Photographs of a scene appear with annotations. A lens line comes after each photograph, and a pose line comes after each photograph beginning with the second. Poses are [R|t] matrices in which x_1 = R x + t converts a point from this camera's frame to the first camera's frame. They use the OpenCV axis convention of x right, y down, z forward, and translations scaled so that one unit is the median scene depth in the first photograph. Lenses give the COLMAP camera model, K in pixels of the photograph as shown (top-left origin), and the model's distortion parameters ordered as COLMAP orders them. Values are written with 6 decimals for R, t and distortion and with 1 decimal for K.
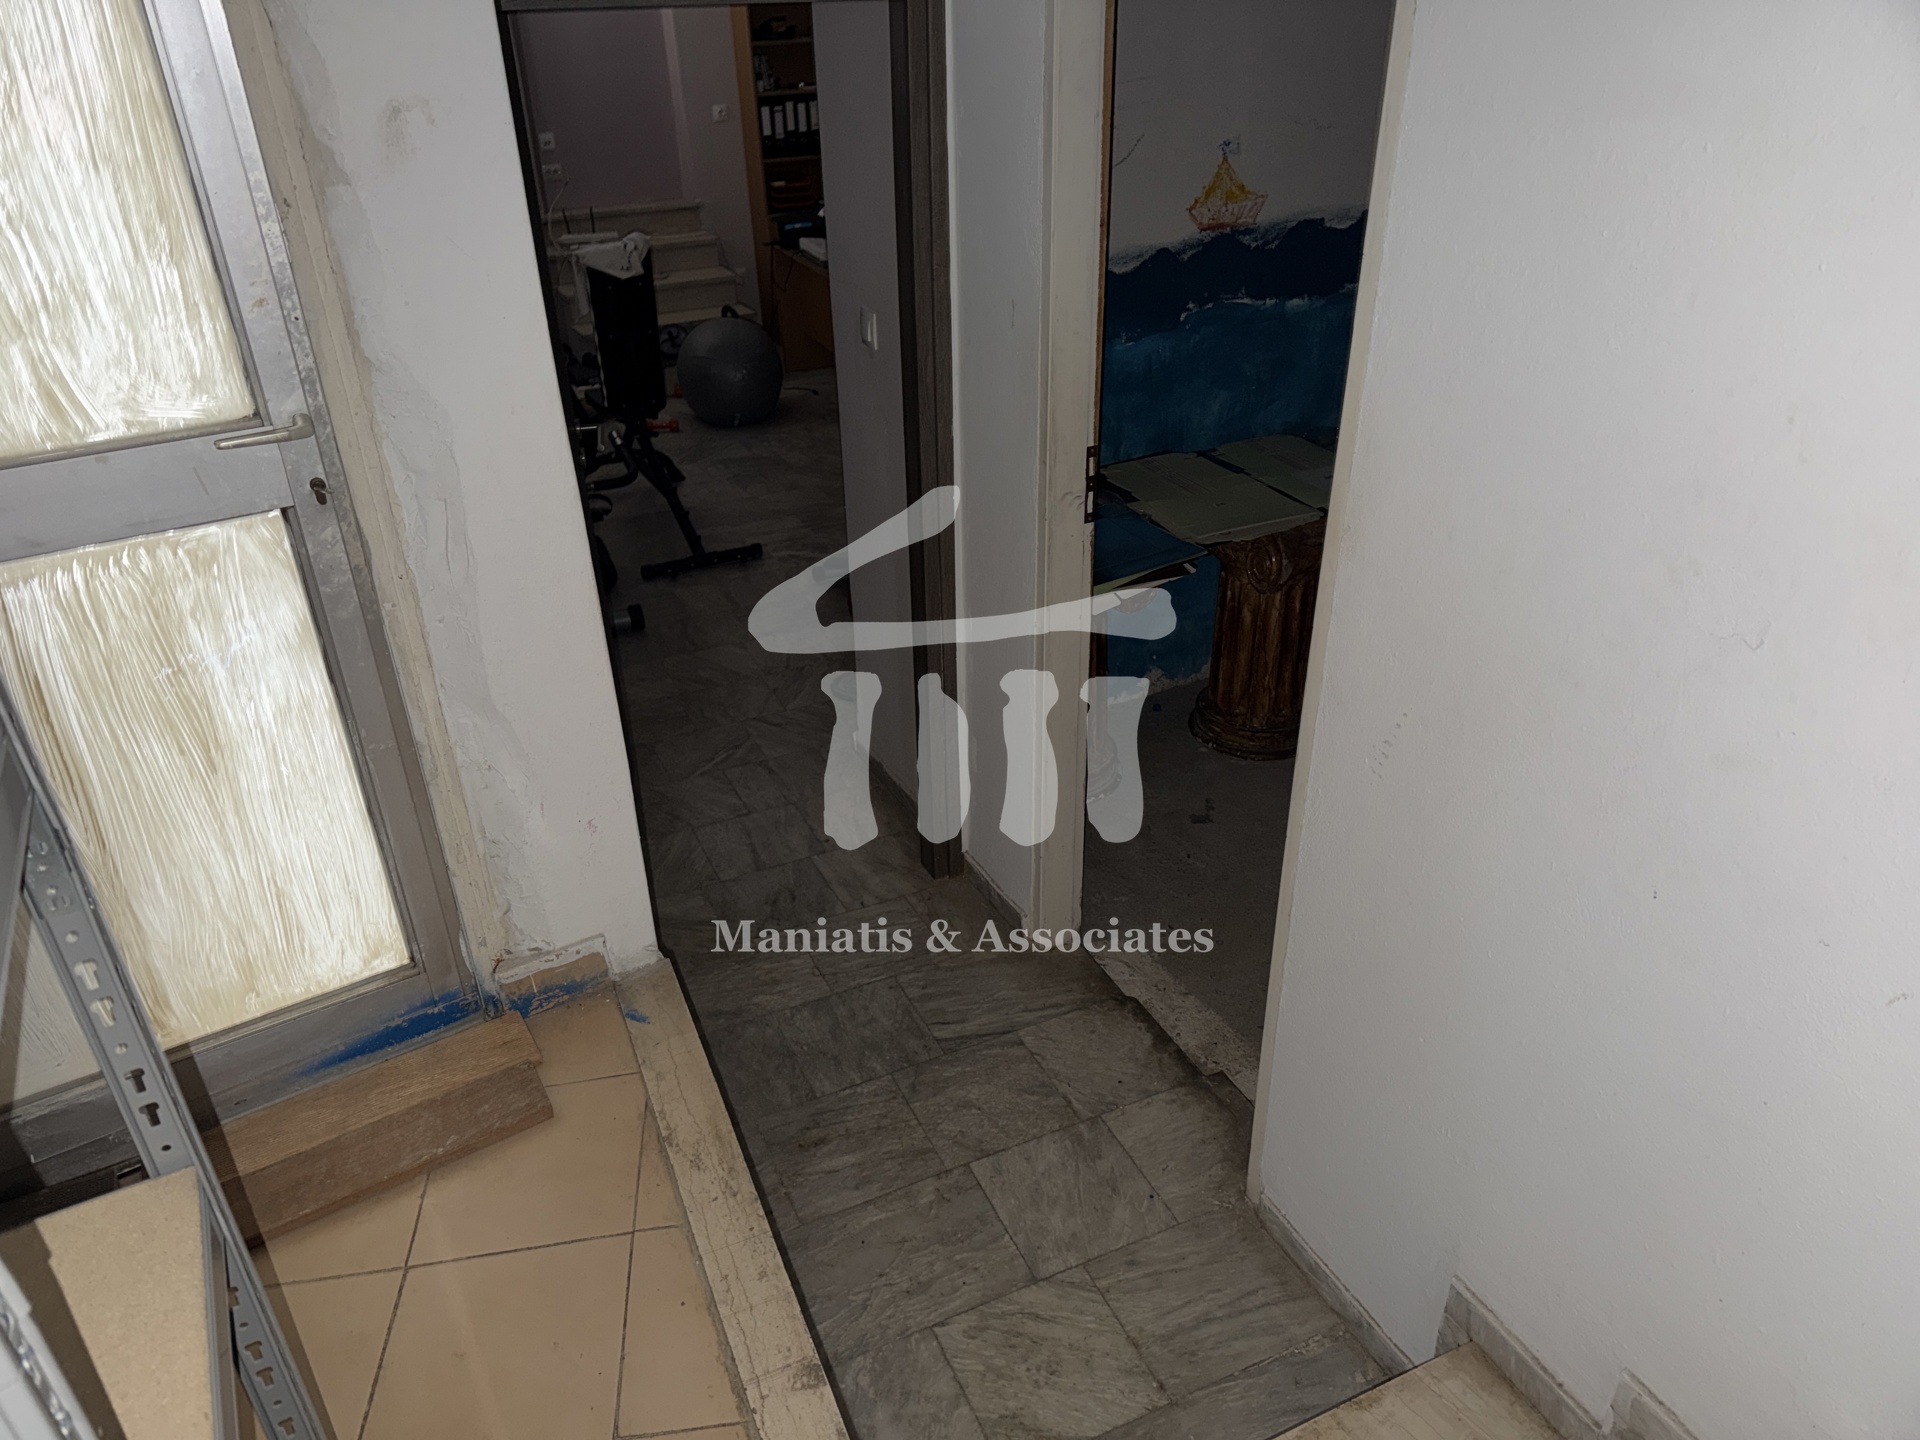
lens RADIAL K [[1367.4, 0, 951.6], [0, 1367.4, 740.4], [0, 0, 1]] dist [0.109742, -0.153160]
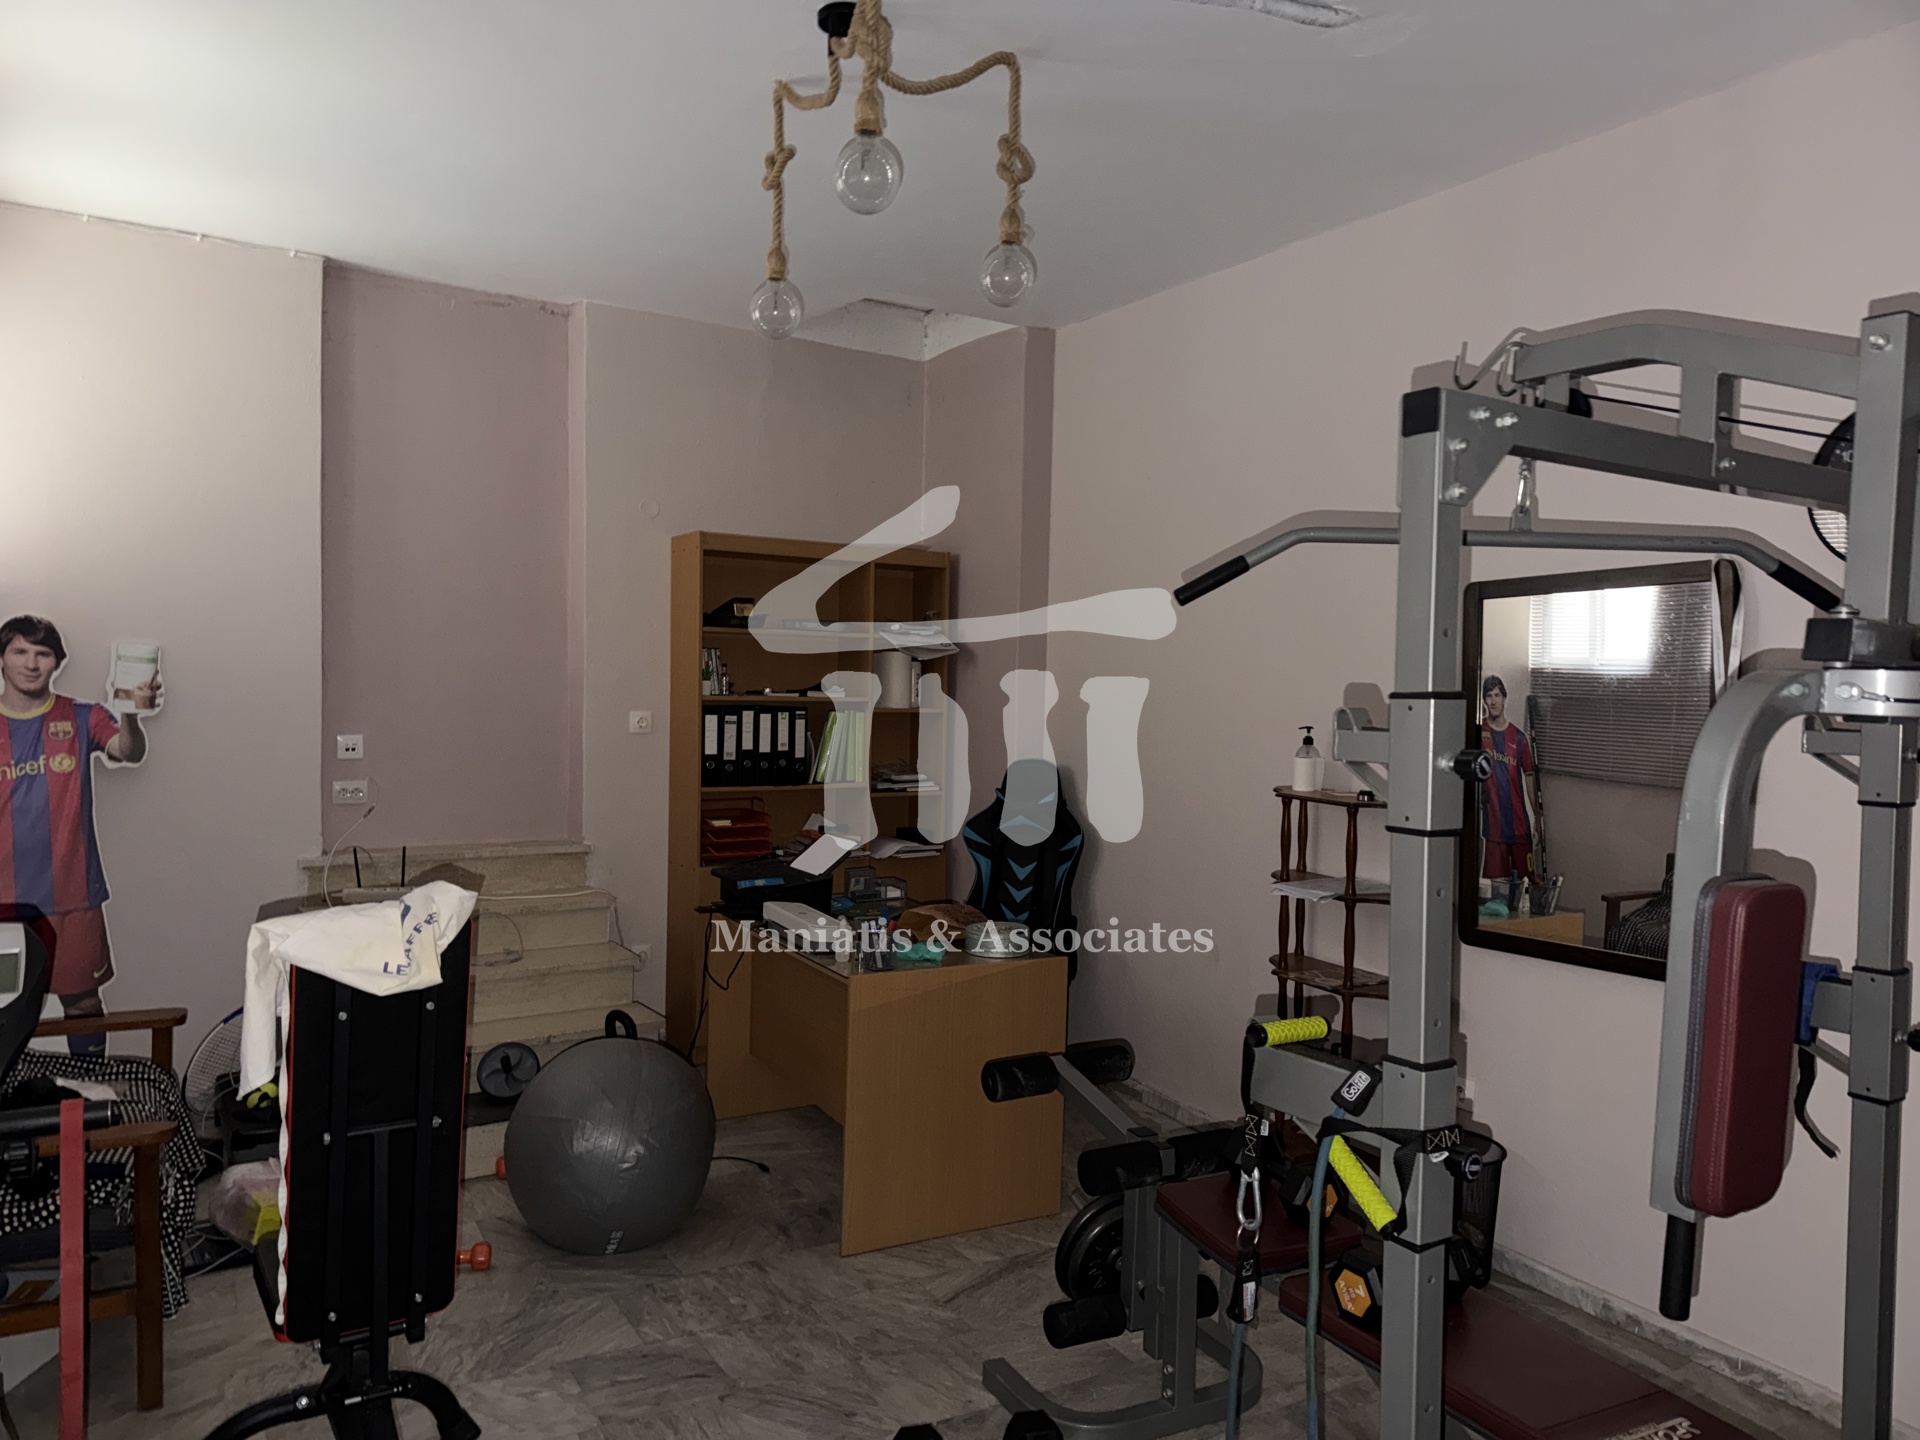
lens RADIAL K [[1367.4, 0, 951.6], [0, 1367.4, 740.4], [0, 0, 1]] dist [0.109742, -0.153160]
pose [[0.994625, 0.046082, 0.092723, -0.080932], [0.000581, 0.893009, -0.450039, -0.152856], [-0.103541, 0.447674, 0.888182, 0.417625]]
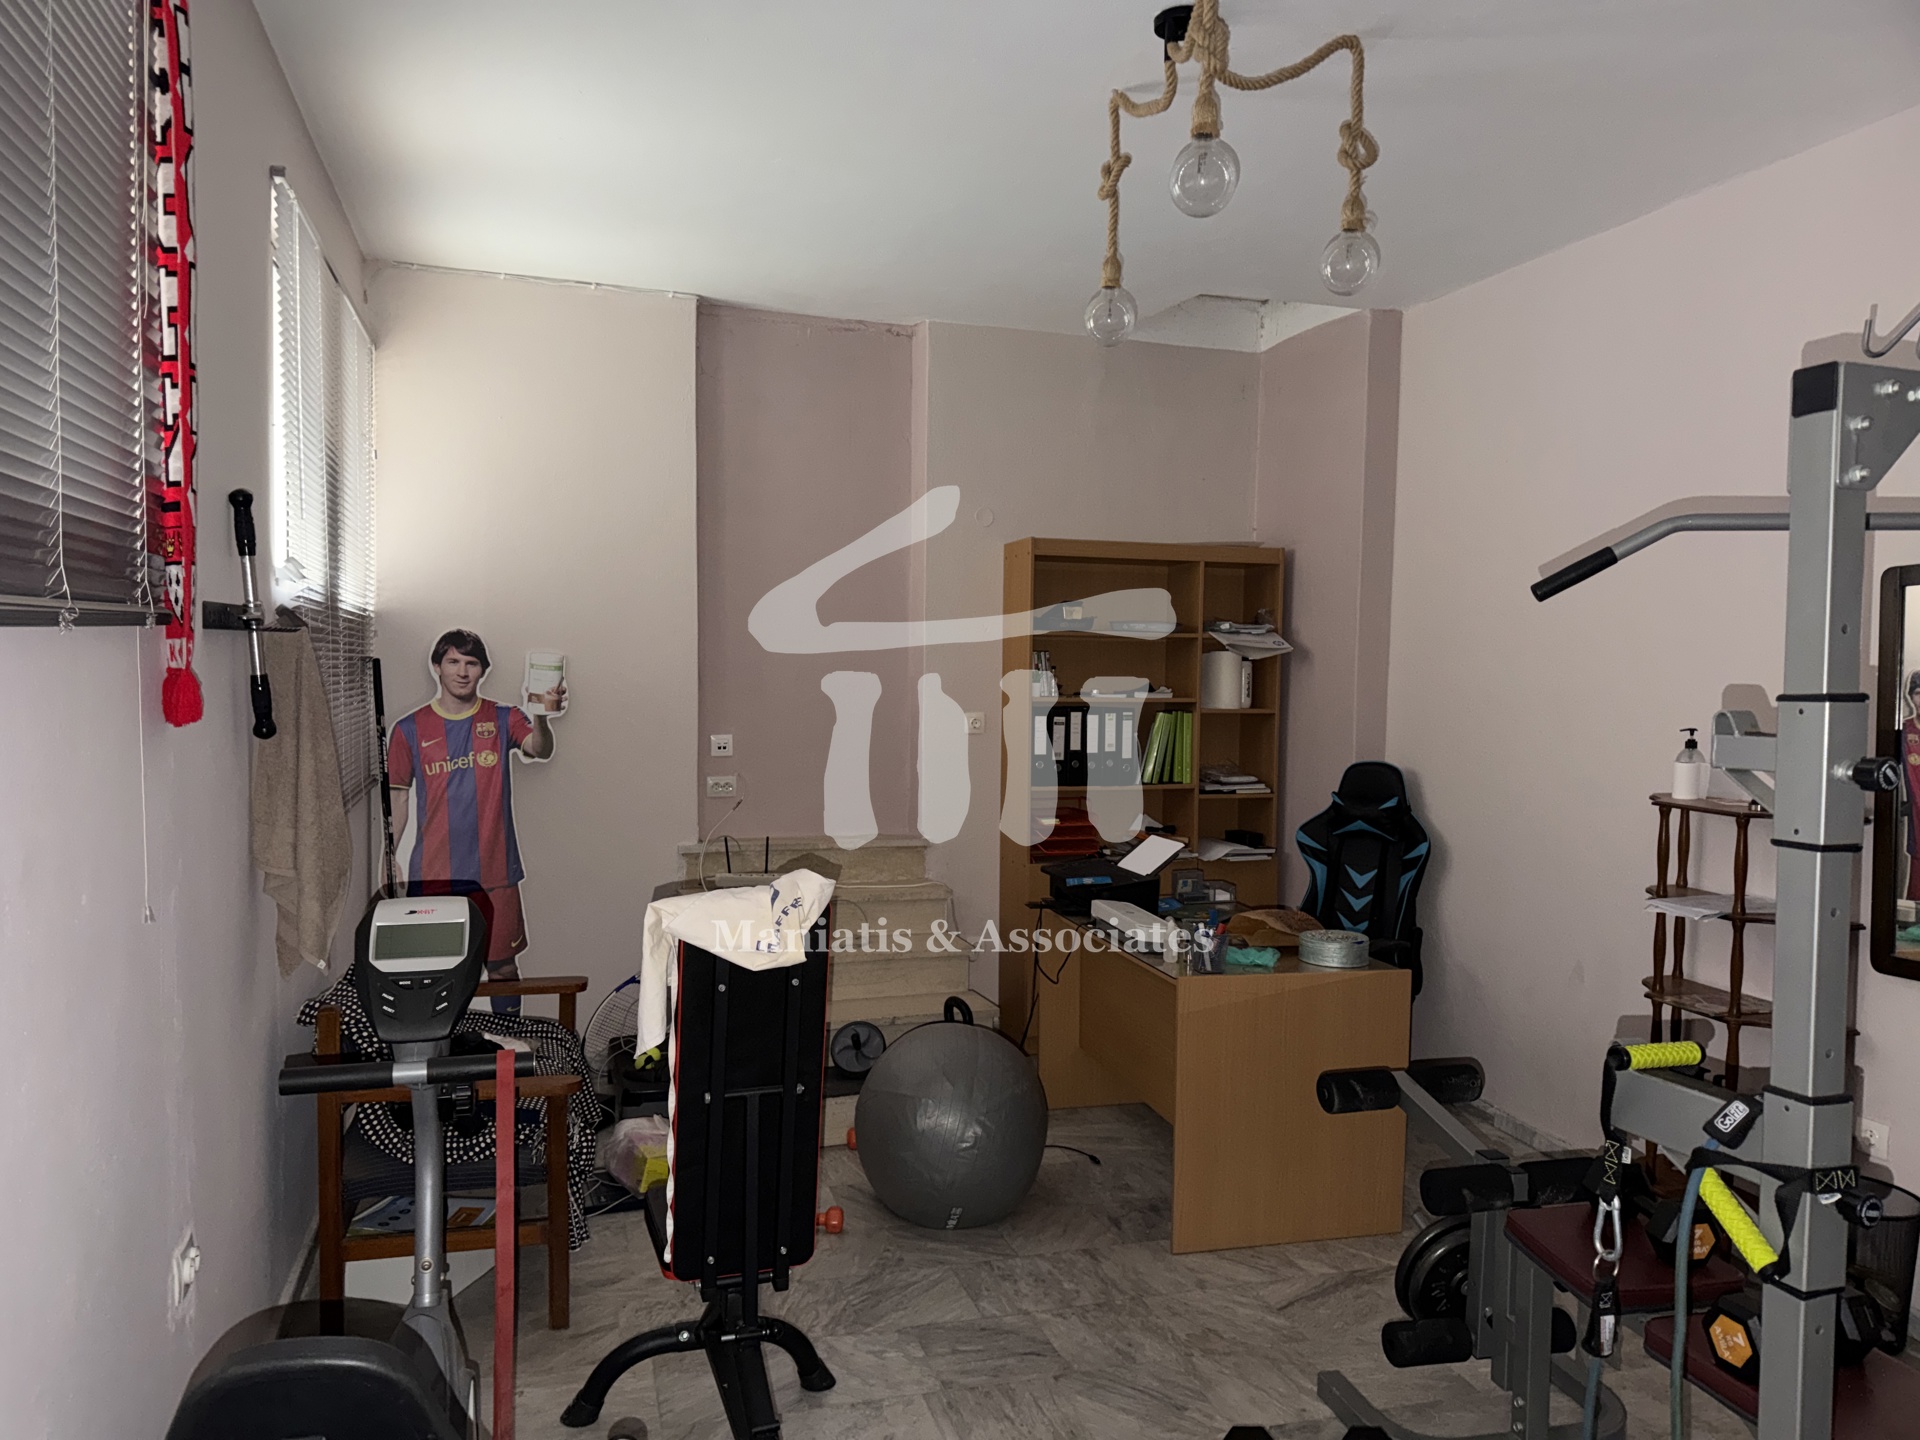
lens RADIAL K [[1367.4, 0, 951.6], [0, 1367.4, 740.4], [0, 0, 1]] dist [0.109742, -0.153160]
pose [[0.988300, 0.050327, -0.143981, -0.081566], [-0.109112, 0.892889, -0.436856, -0.149636], [0.106573, 0.447455, 0.887934, 0.409927]]
